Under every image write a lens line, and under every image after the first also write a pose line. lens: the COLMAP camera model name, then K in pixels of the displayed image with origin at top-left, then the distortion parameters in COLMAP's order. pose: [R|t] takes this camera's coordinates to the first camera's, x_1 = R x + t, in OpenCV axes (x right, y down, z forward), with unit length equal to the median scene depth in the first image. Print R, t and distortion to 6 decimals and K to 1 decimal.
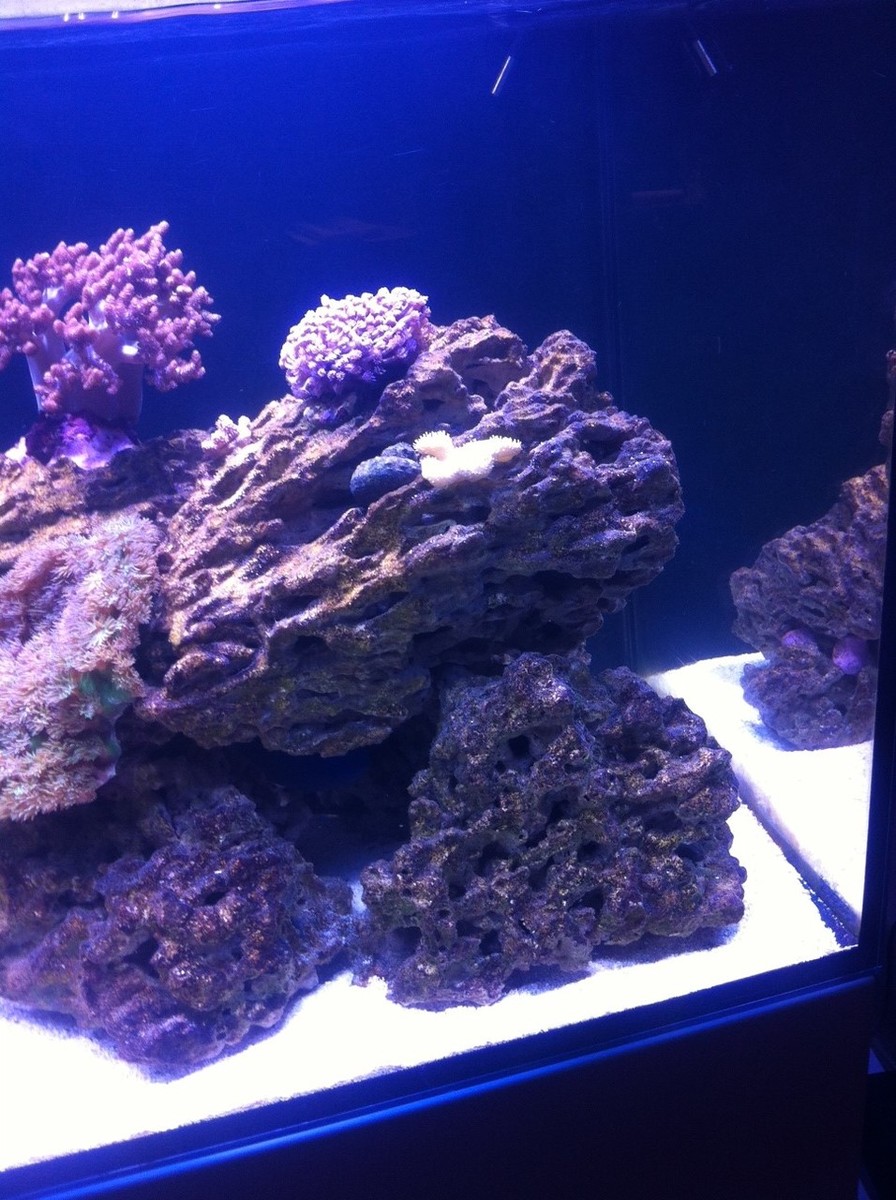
lens RADIAL K [[1205.0, 0, 413.6], [0, 1205.0, 593.0], [0, 0, 1]] dist [0.088981, 0.000000]
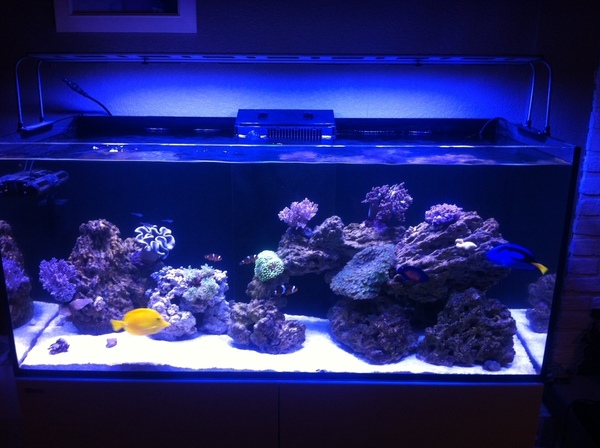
lens RADIAL K [[602.5, 0, 287.6], [0, 602.5, 232.0], [0, 0, 1]] dist [0.088981, 0.000000]
pose [[0.964940, 0.179774, -0.191239, -0.171862], [-0.196942, 0.977560, -0.074761, 0.146949], [0.173508, 0.109803, 0.978692, -1.362624]]
